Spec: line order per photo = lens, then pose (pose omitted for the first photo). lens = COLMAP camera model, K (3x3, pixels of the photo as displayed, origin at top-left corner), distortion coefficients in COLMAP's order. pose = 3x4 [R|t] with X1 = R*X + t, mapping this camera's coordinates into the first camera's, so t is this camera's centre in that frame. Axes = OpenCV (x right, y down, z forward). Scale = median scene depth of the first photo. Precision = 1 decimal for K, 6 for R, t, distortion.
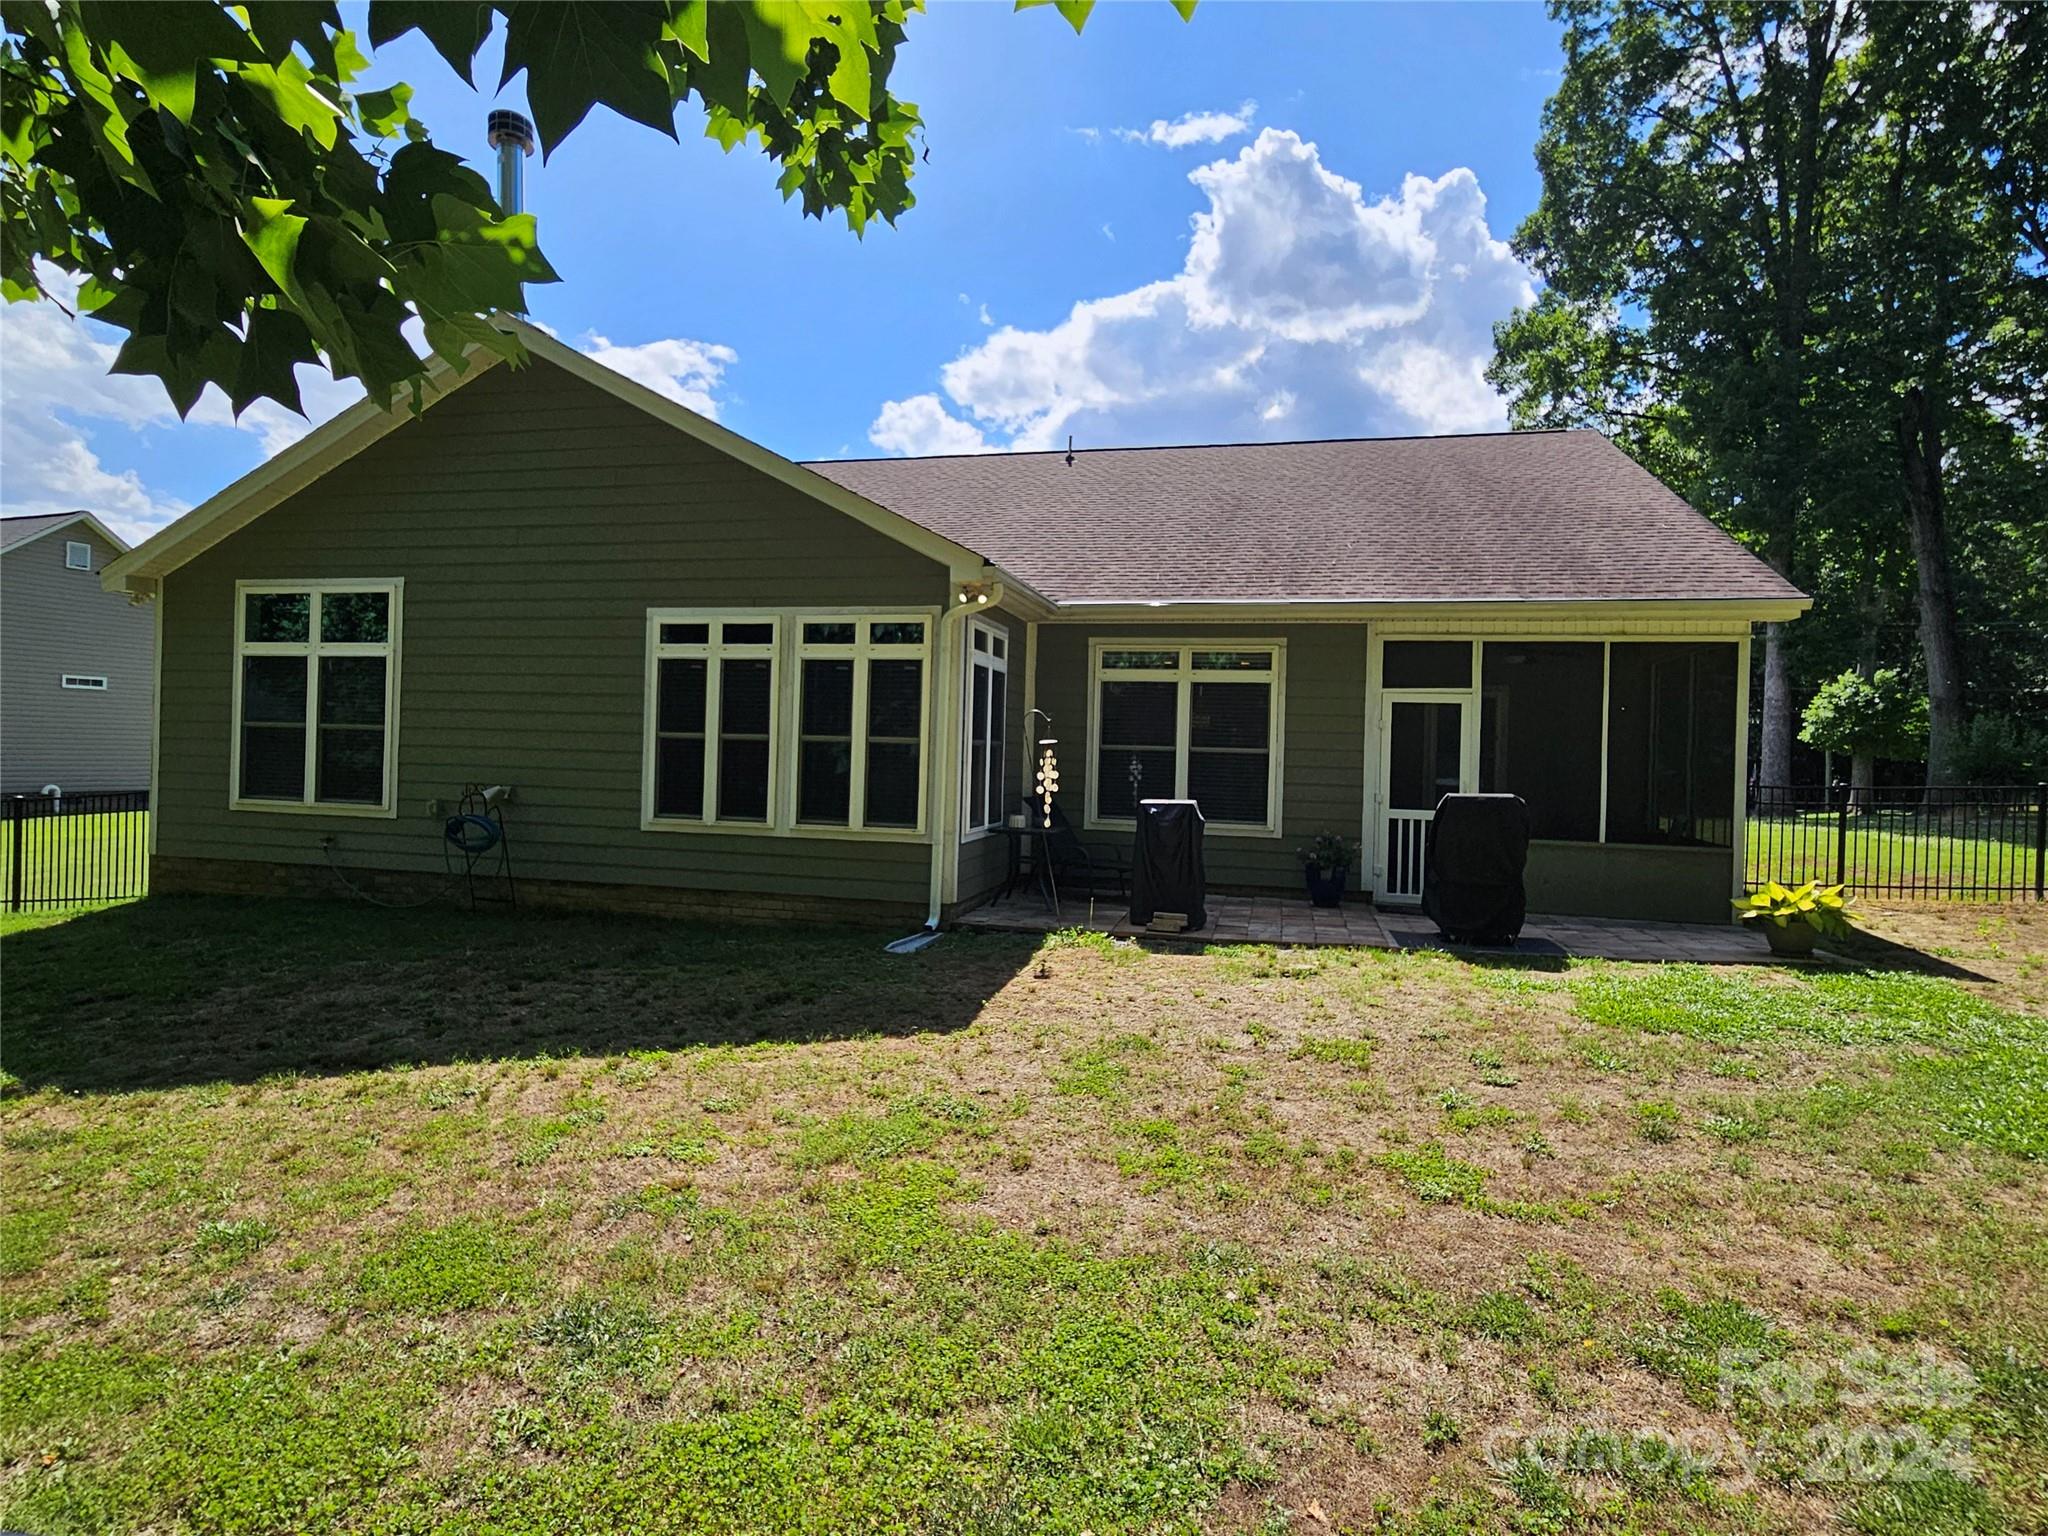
lens RADIAL K [[824.9, 0, 1019.9], [0, 824.9, 756.8], [0, 0, 1]] dist [-0.013505, 0.000535]
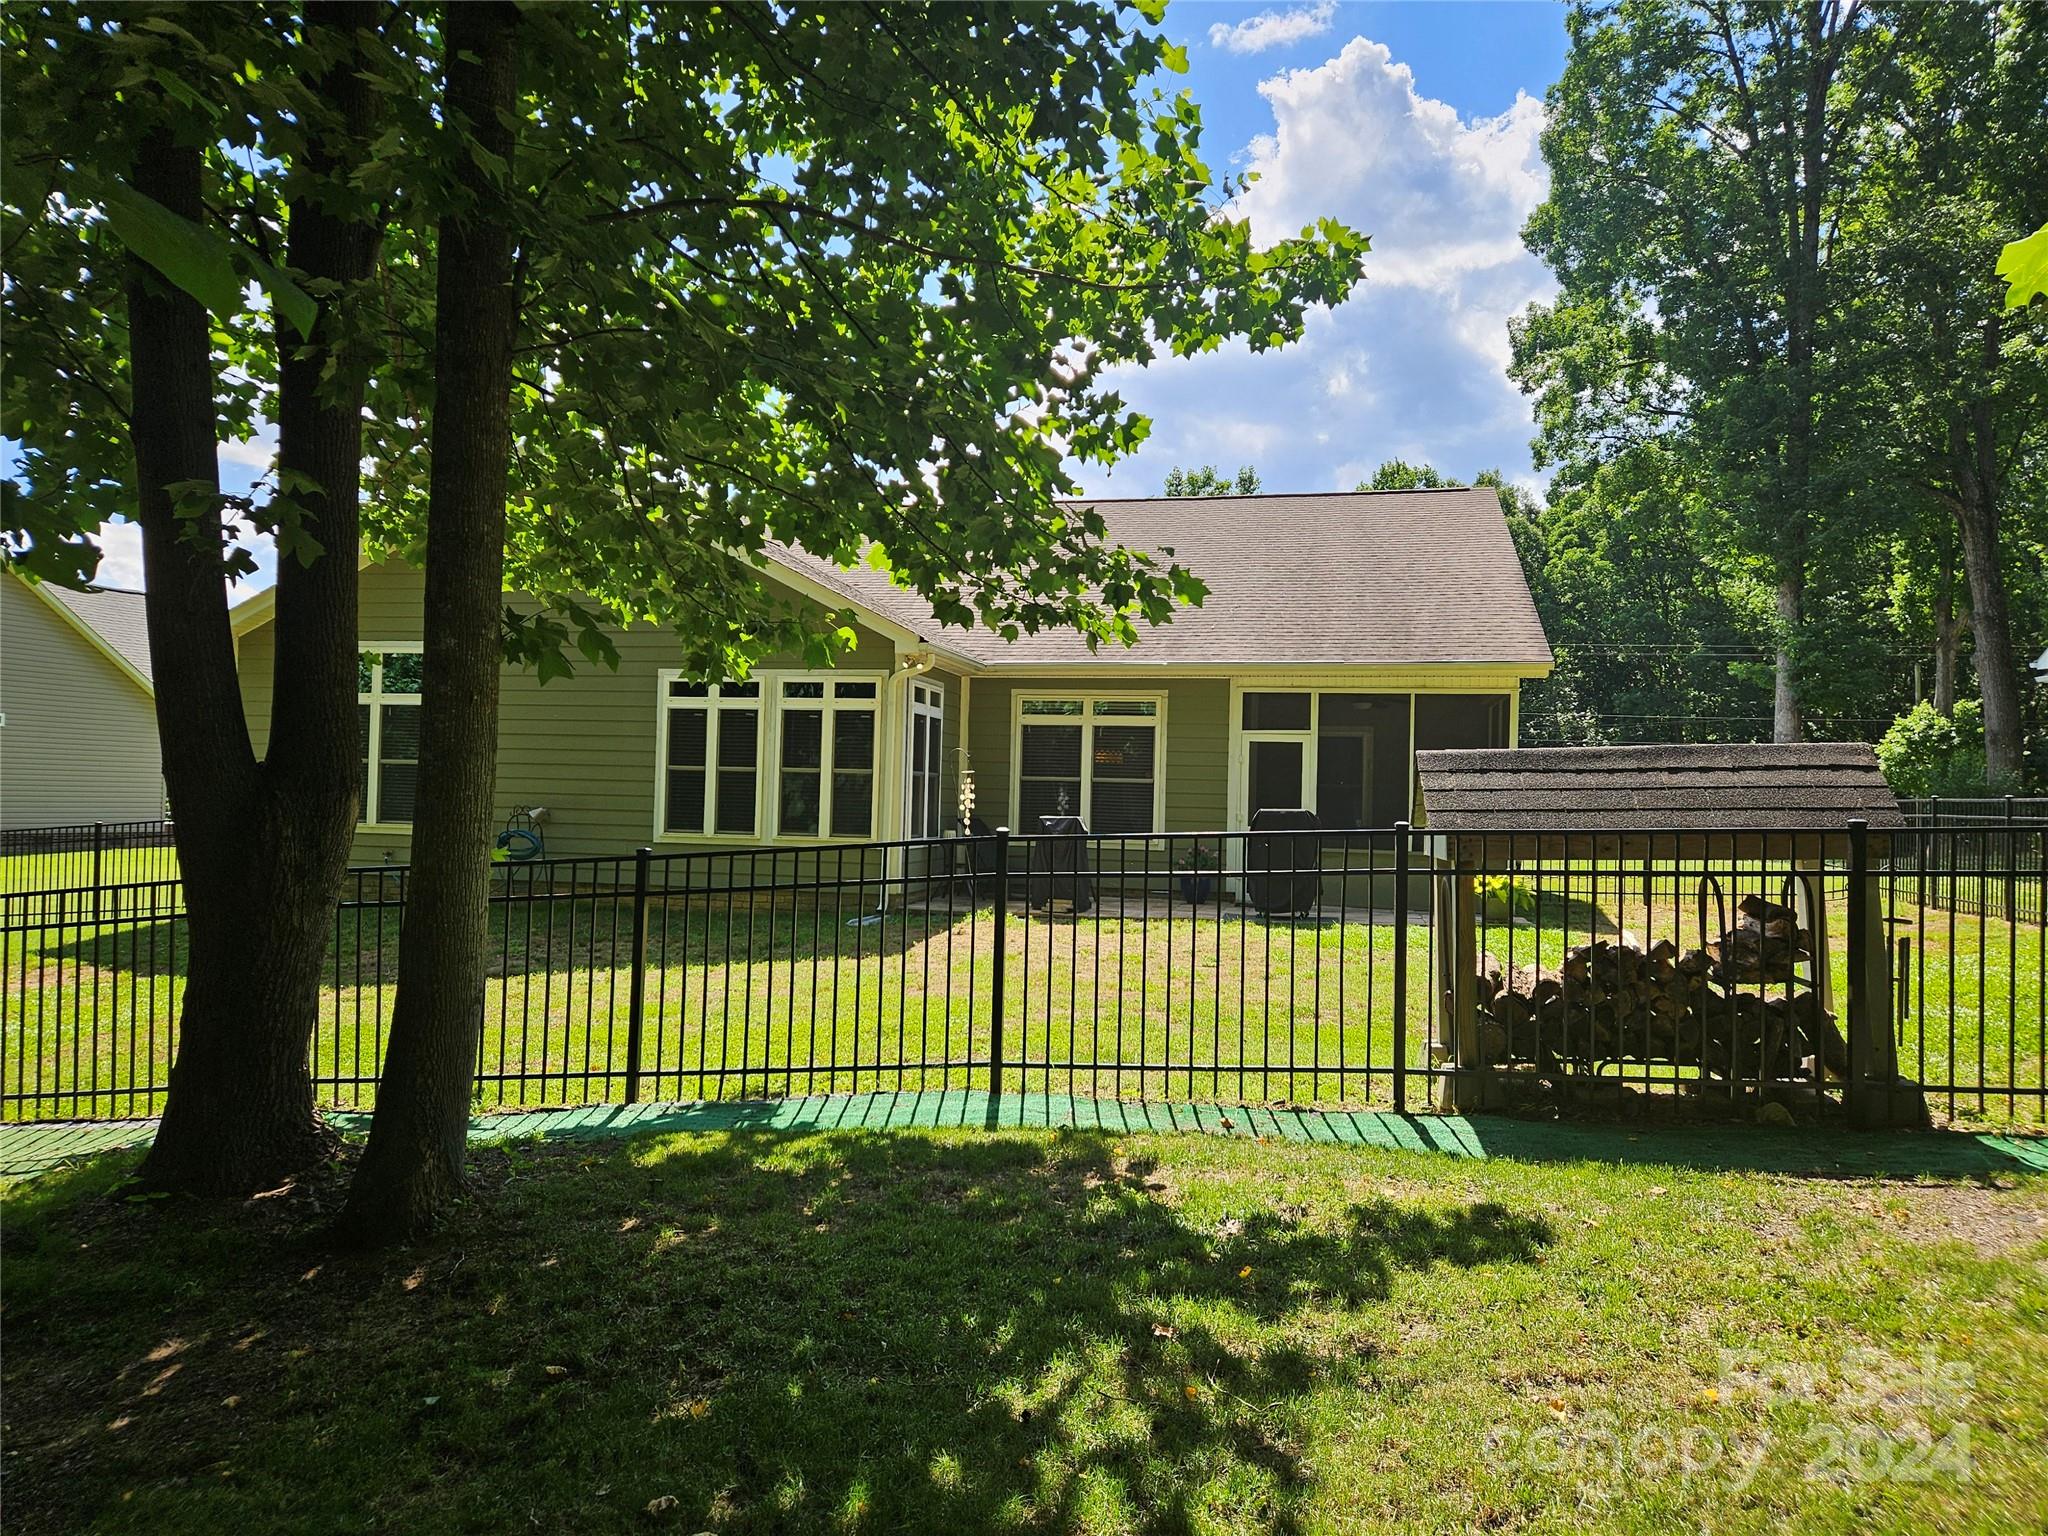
lens RADIAL K [[1384.1, 0, 1064.9], [0, 1384.1, 795.4], [0, 0, 1]] dist [0.060581, -0.004039]
pose [[0.999955, -0.001757, 0.009275, 0.154467], [0.001966, 0.999744, -0.022559, 0.064650], [-0.009233, 0.022576, 0.999702, -1.138881]]
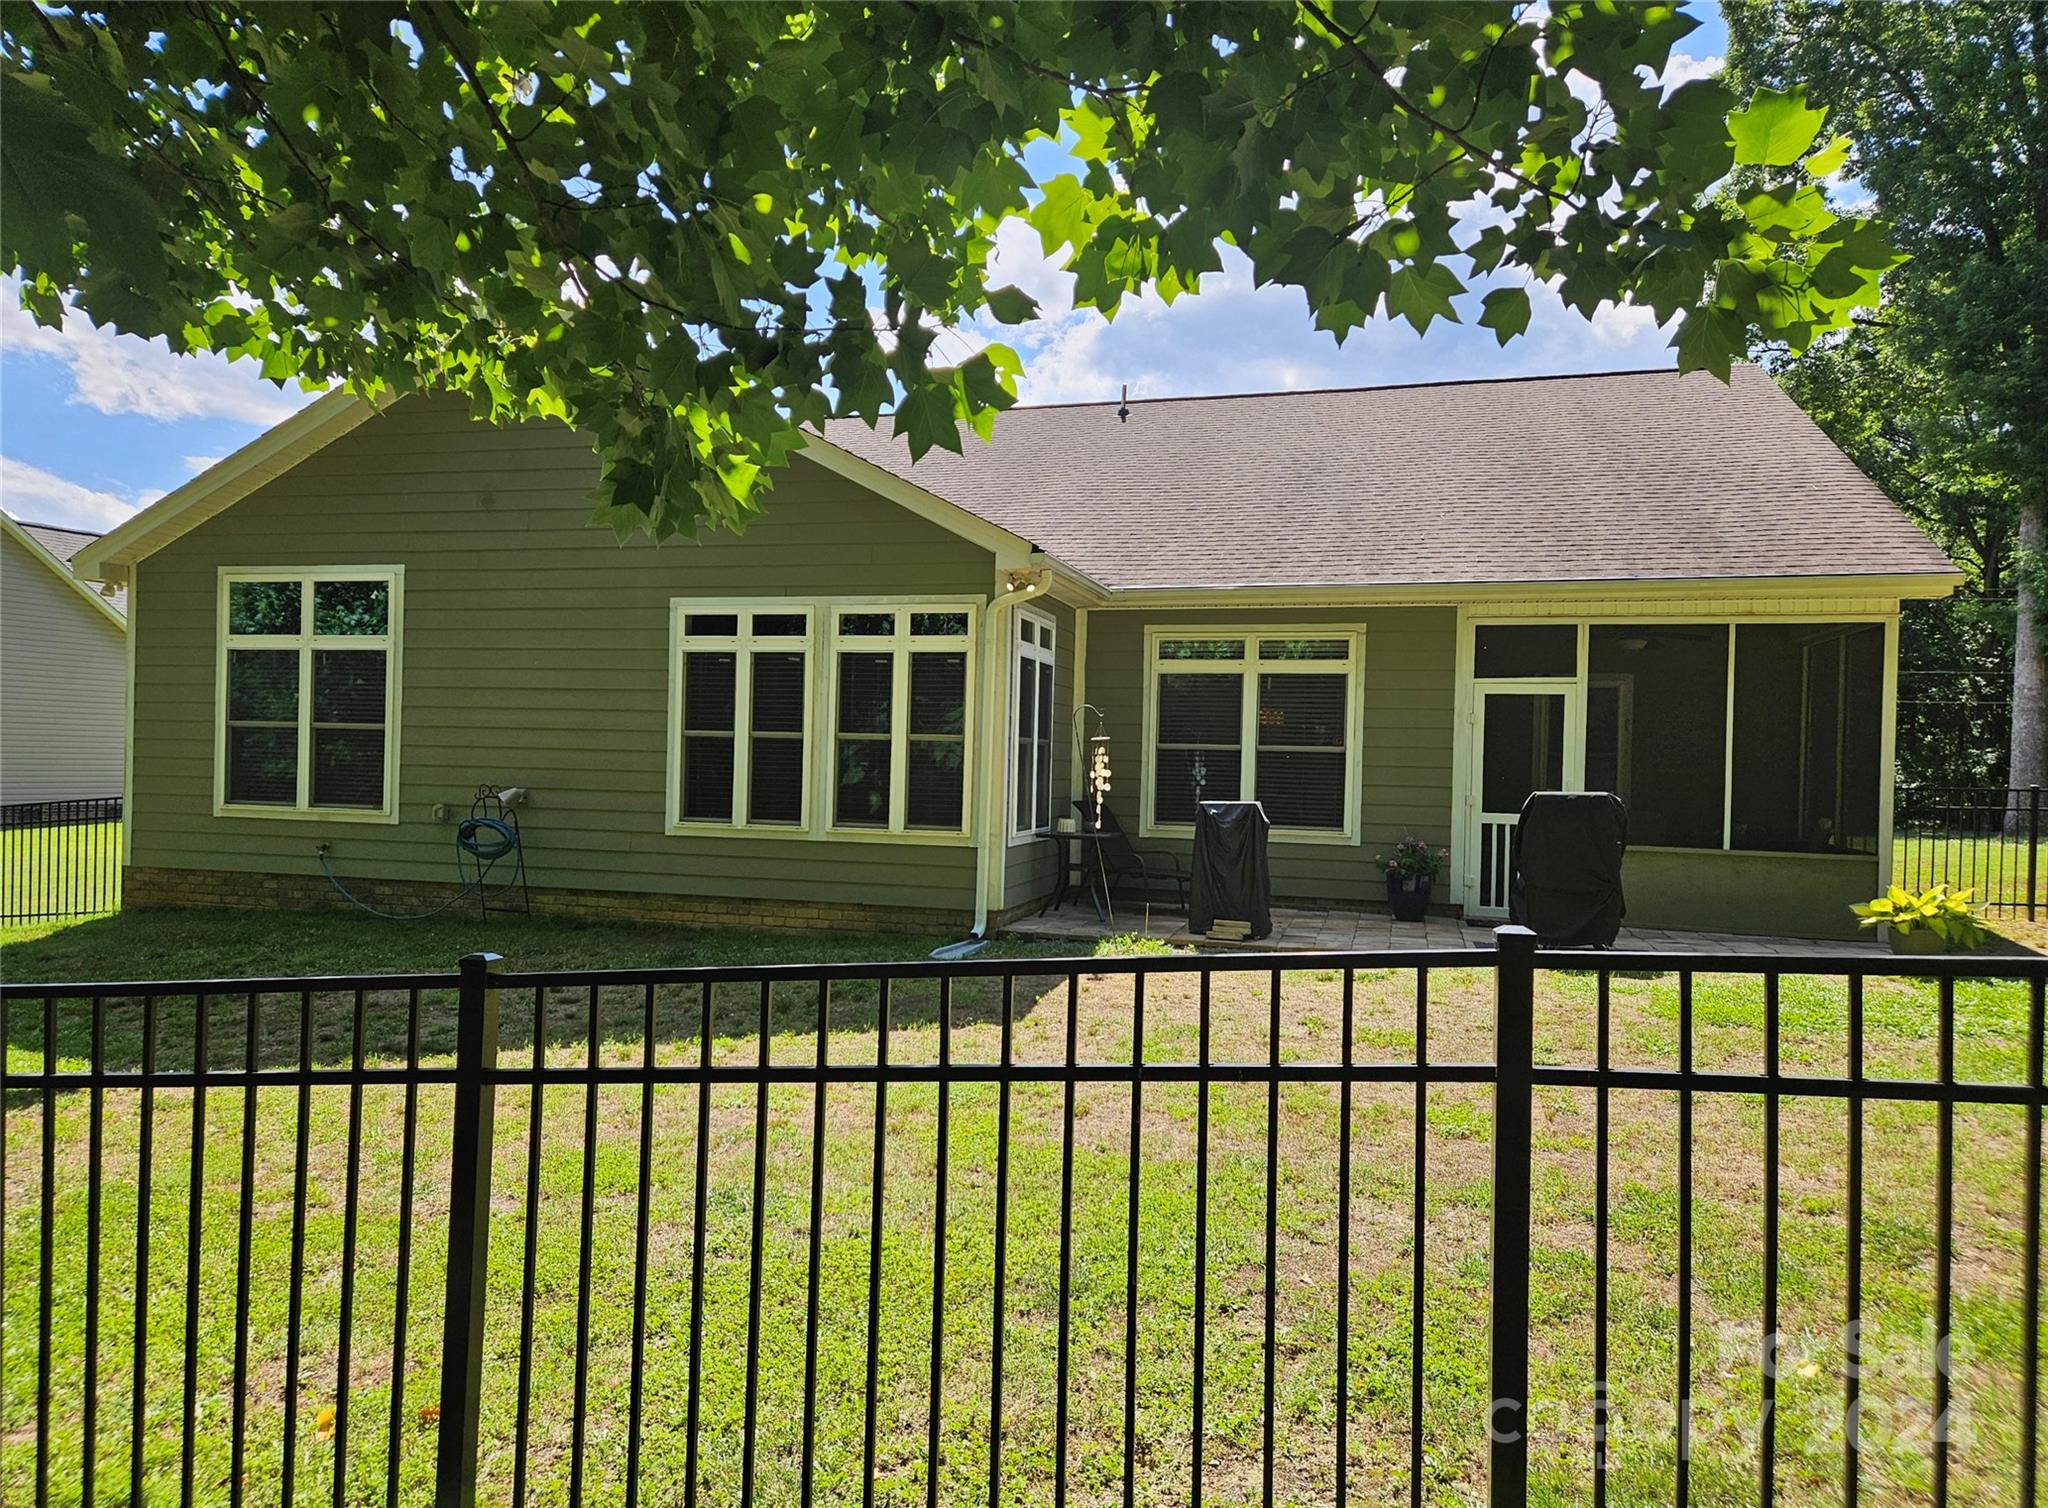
lens RADIAL K [[1138.4, 0, 1006.1], [0, 1138.4, 772.4], [0, 0, 1]] dist [0.027336, -0.013853]
pose [[0.999038, -0.002548, -0.043769, -0.015387], [0.002391, 0.999991, -0.003627, 0.022861], [0.043778, 0.003519, 0.999035, -0.274758]]
